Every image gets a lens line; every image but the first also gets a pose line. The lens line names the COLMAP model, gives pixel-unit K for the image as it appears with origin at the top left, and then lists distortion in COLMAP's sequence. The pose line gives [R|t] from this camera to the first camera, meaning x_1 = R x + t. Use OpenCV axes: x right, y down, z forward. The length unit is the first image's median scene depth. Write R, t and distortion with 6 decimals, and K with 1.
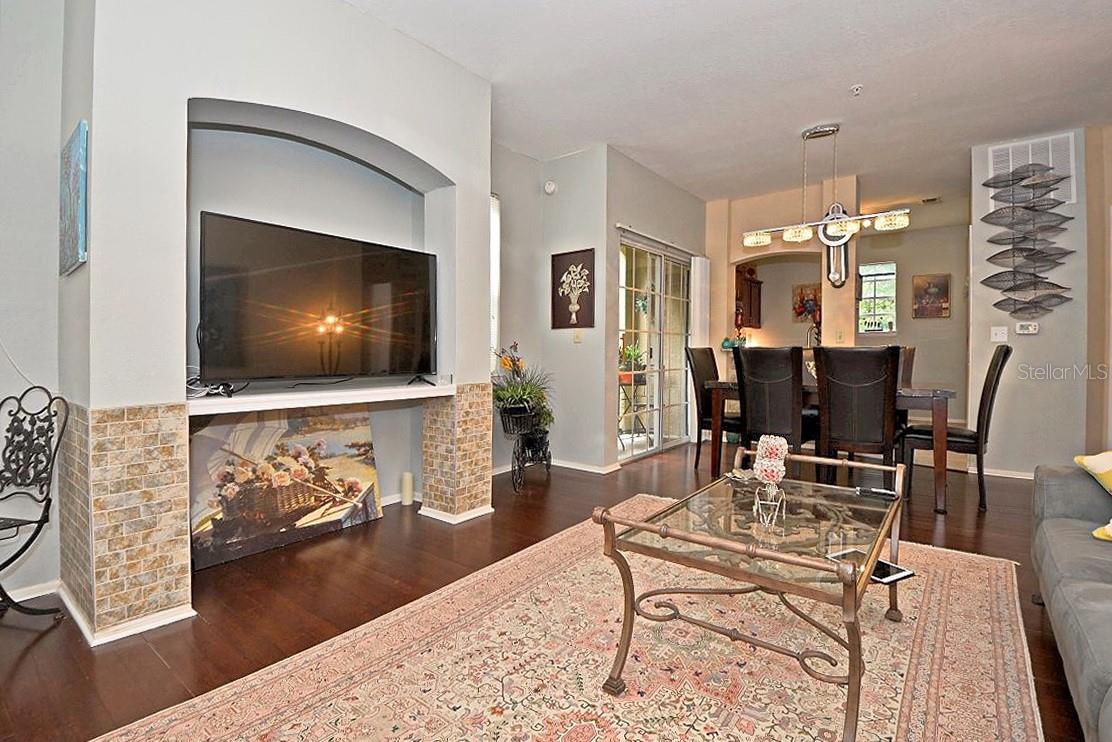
lens RADIAL K [[535.0, 0, 552.1], [0, 535.0, 355.0], [0, 0, 1]] dist [-0.000183, -0.028990]
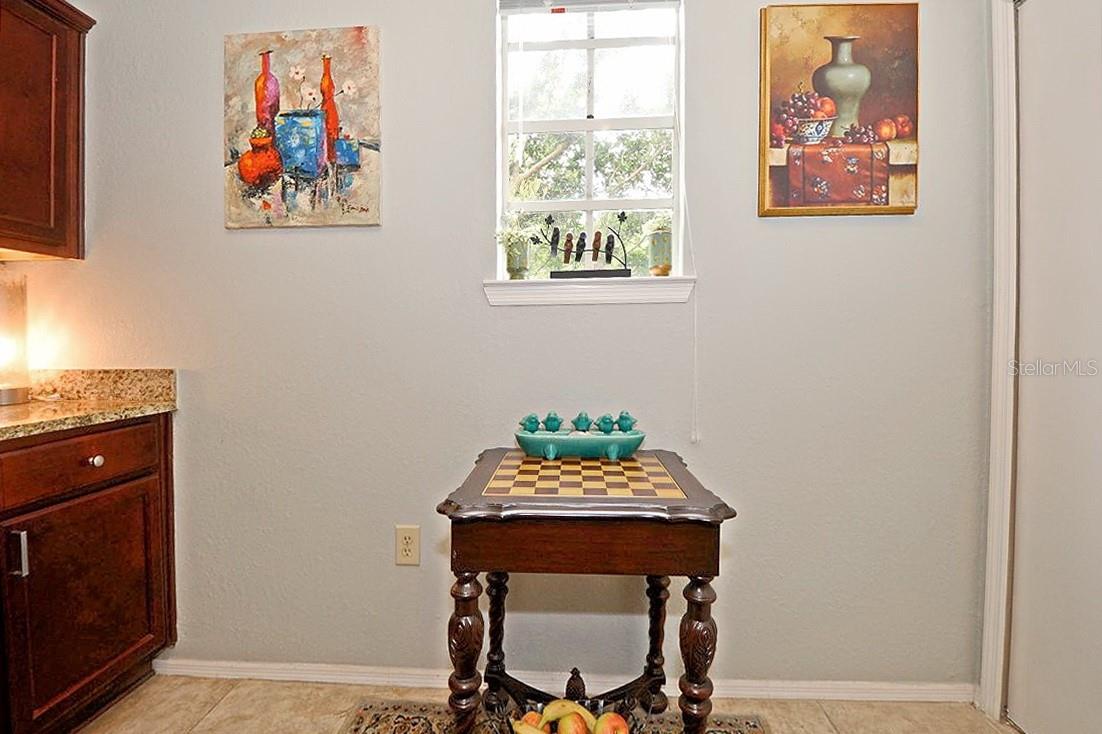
lens RADIAL K [[518.7, 0, 549.2], [0, 518.7, 359.9], [0, 0, 1]] dist [0.019421, -0.032670]
pose [[0.827585, -0.008371, 0.561278, 0.882366], [0.005114, 0.999960, 0.007372, -0.027855], [-0.561318, -0.003231, 0.827594, 1.557398]]
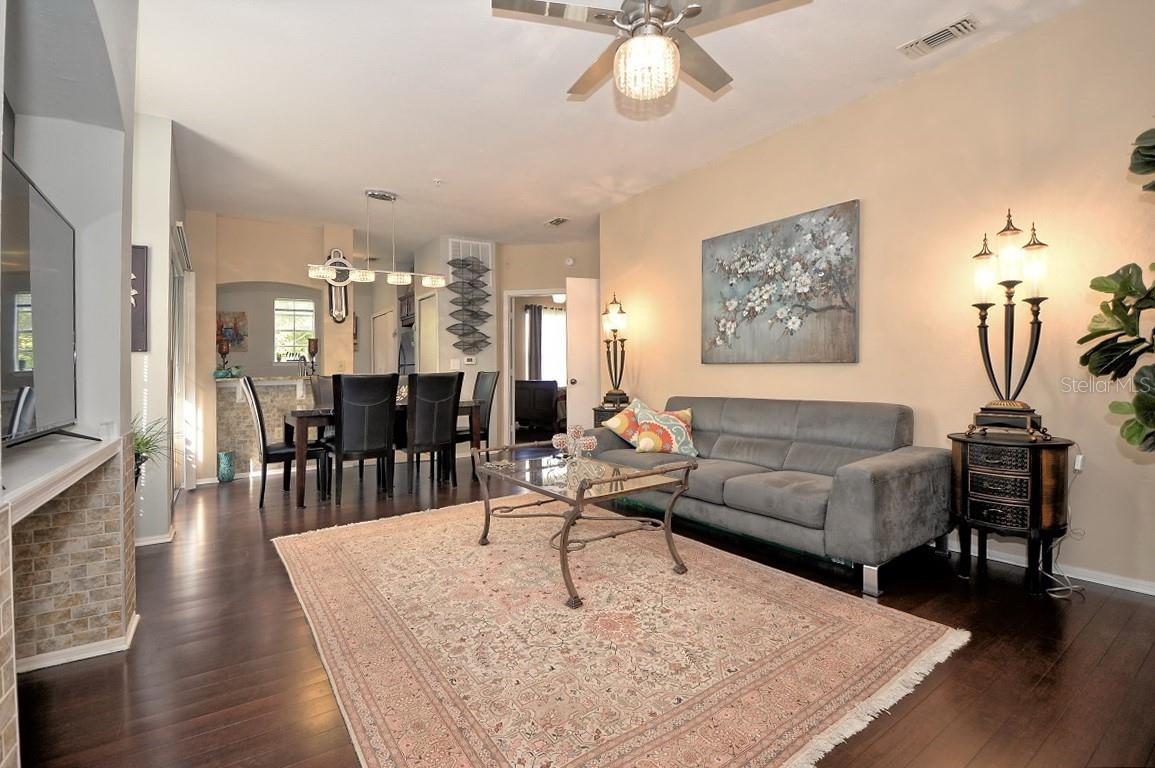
lens RADIAL K [[524.7, 0, 590.0], [0, 524.7, 360.0], [0, 0, 1]] dist [0.032352, -0.021287]
pose [[0.293084, 0.014880, 0.955971, -0.475010], [0.030617, 0.999220, -0.024940, -0.002615], [-0.955596, 0.036579, 0.292400, 0.192665]]
